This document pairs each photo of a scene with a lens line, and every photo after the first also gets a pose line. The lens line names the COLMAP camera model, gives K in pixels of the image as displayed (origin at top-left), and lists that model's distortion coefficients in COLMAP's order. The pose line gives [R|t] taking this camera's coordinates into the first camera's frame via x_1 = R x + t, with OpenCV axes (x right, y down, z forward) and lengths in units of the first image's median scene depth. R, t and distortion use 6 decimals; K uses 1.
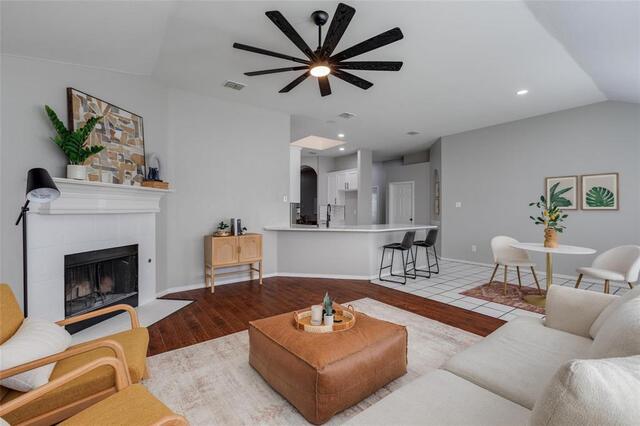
lens RADIAL K [[283.6, 0, 325.7], [0, 283.6, 208.0], [0, 0, 1]] dist [0.010059, -0.000576]
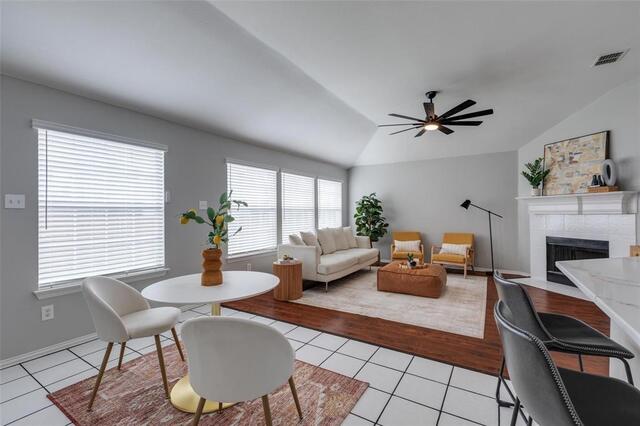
lens RADIAL K [[283.6, 0, 317.7], [0, 283.6, 213.5], [0, 0, 1]] dist [0.010059, -0.000576]
pose [[-0.938879, 0.005256, -0.344207, 0.850222], [0.007617, 0.999956, -0.005508, 0.012335], [0.344163, -0.007793, -0.938878, 1.693287]]
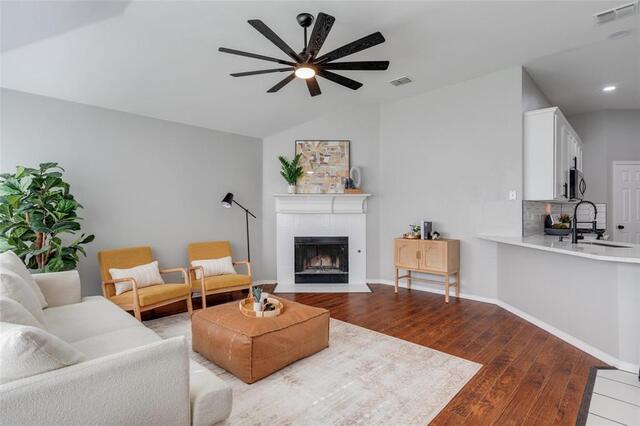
lens RADIAL K [[324.6, 0, 319.7], [0, 324.6, 213.8], [0, 0, 1]] dist [-0.000560, -0.000501]
pose [[0.147478, 0.010004, -0.989015, 0.827159], [0.002877, 0.999940, 0.010543, 0.002979], [0.989061, -0.004401, 0.147440, 0.650052]]
